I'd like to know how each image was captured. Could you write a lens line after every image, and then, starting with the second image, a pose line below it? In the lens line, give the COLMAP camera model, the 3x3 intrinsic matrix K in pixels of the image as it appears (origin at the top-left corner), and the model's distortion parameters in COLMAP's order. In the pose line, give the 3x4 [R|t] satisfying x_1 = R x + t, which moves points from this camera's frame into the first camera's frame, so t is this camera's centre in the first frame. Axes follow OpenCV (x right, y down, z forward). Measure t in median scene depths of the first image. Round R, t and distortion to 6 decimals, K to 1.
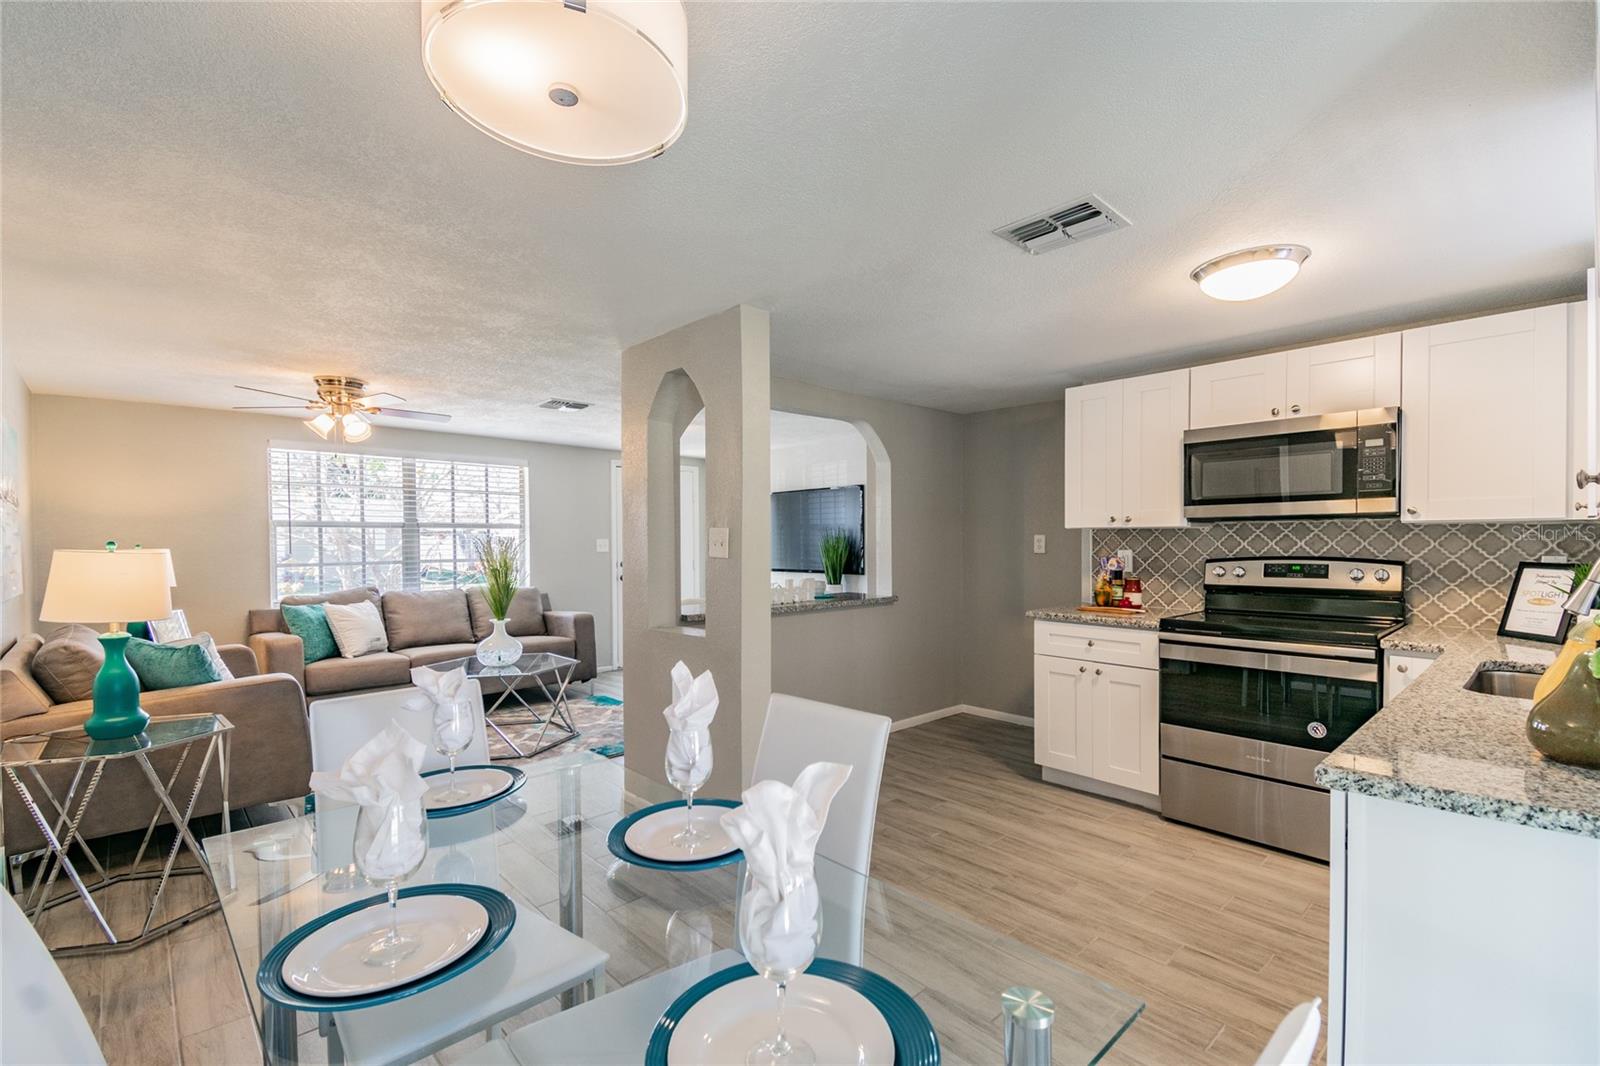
lens RADIAL K [[703.4, 0, 836.4], [0, 703.4, 554.3], [0, 0, 1]] dist [0.052219, -0.022954]
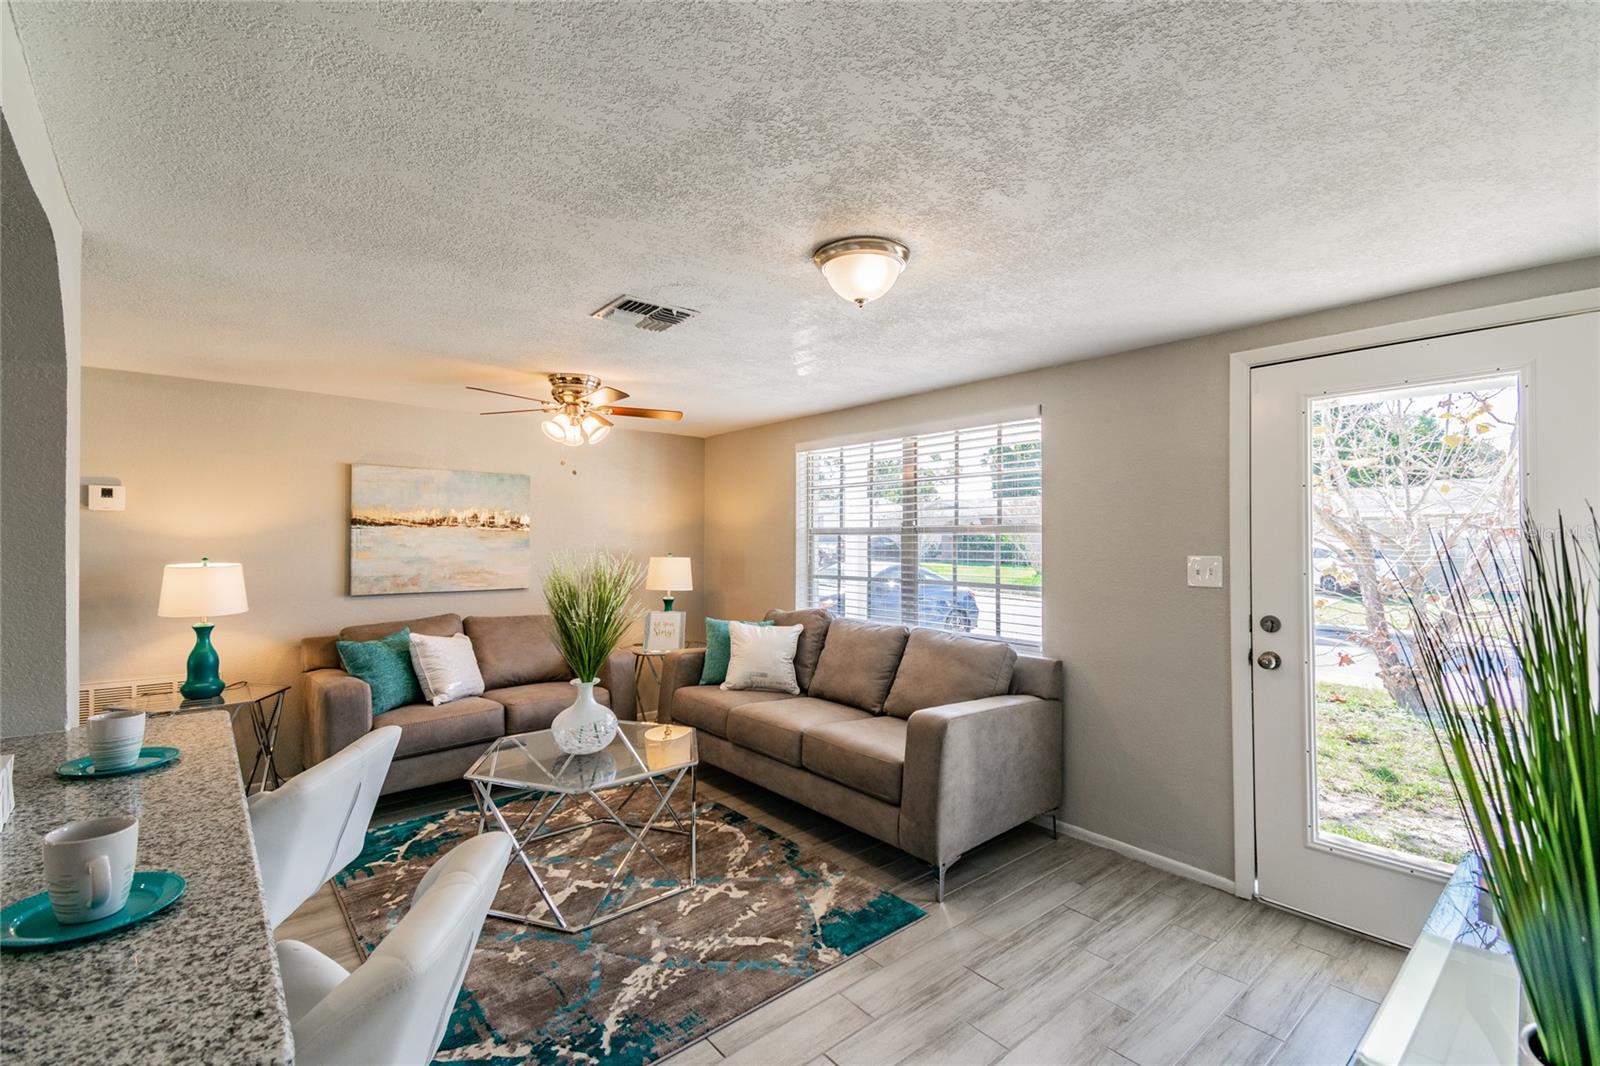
lens RADIAL K [[703.4, 0, 796.7], [0, 703.4, 538.6], [0, 0, 1]] dist [0.052219, -0.022954]
pose [[-0.084231, 0.009648, -0.996400, 0.187110], [-0.017443, 0.999786, 0.011156, -0.060030], [0.996294, 0.018319, -0.084045, 1.494293]]
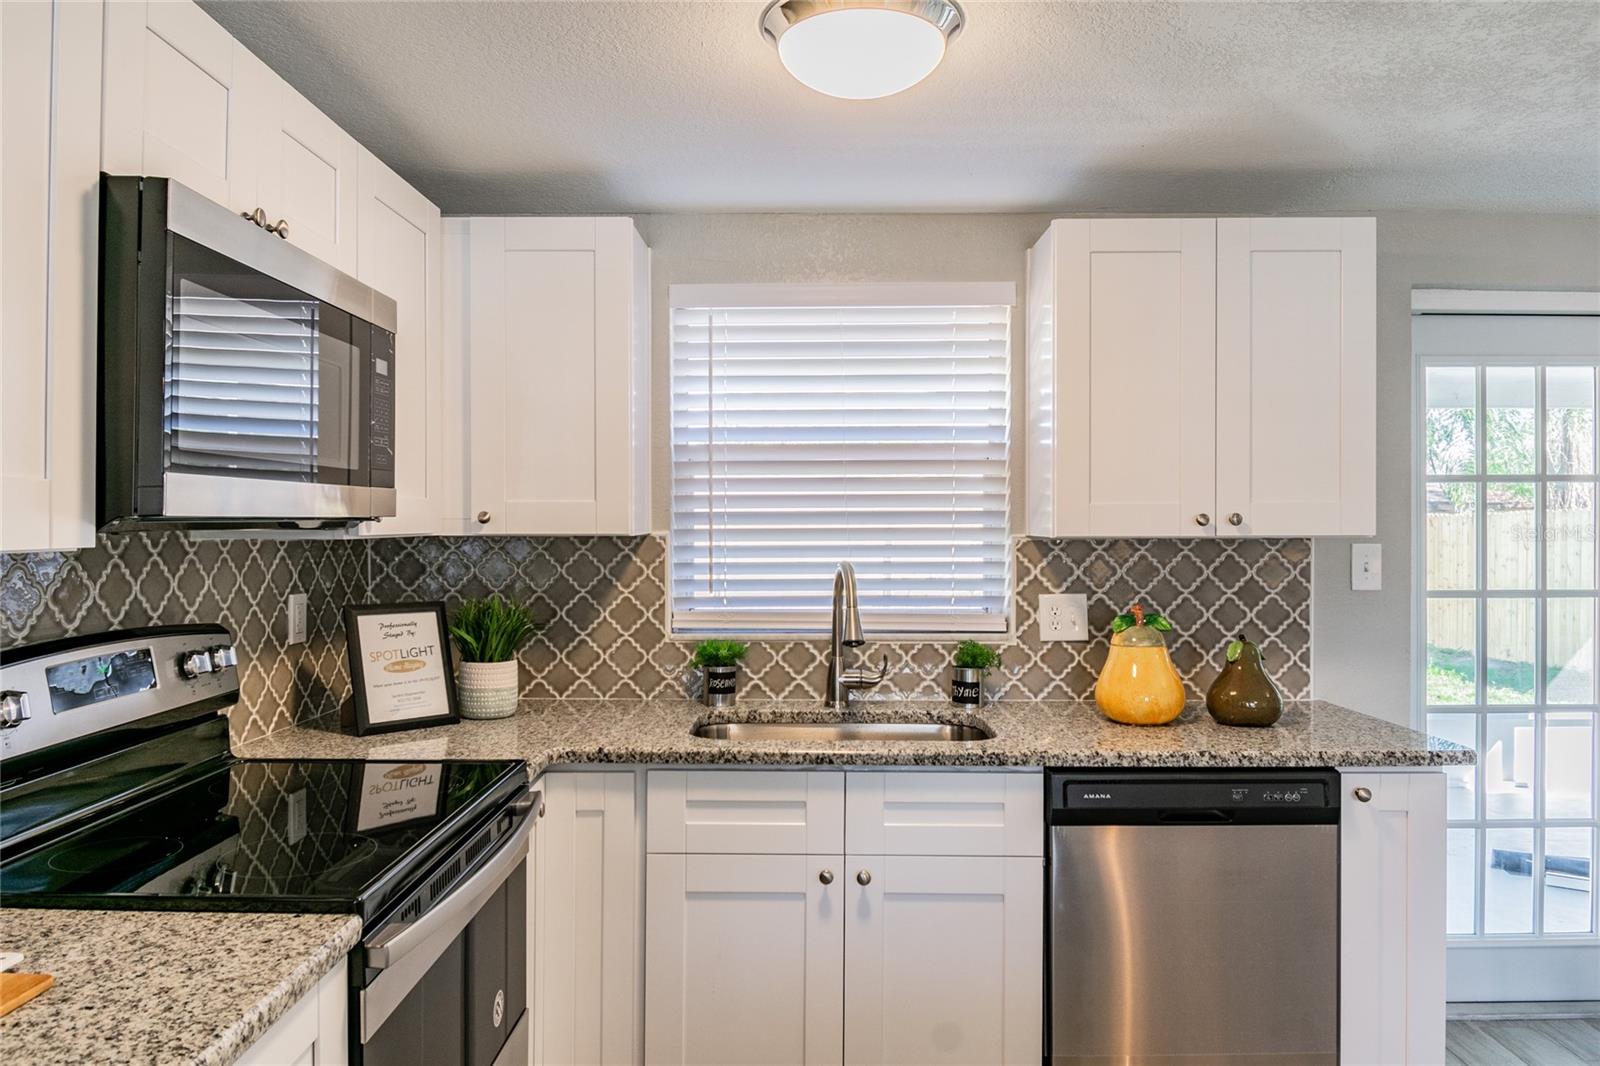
lens RADIAL K [[1089.7, 0, 805.8], [0, 1089.7, 525.6], [0, 0, 1]] dist [0.015635, -0.038571]
pose [[-0.698904, 0.000947, 0.715215, 0.042388], [0.015329, 0.999789, 0.013656, -0.045666], [-0.715051, 0.020508, -0.698771, 1.021596]]
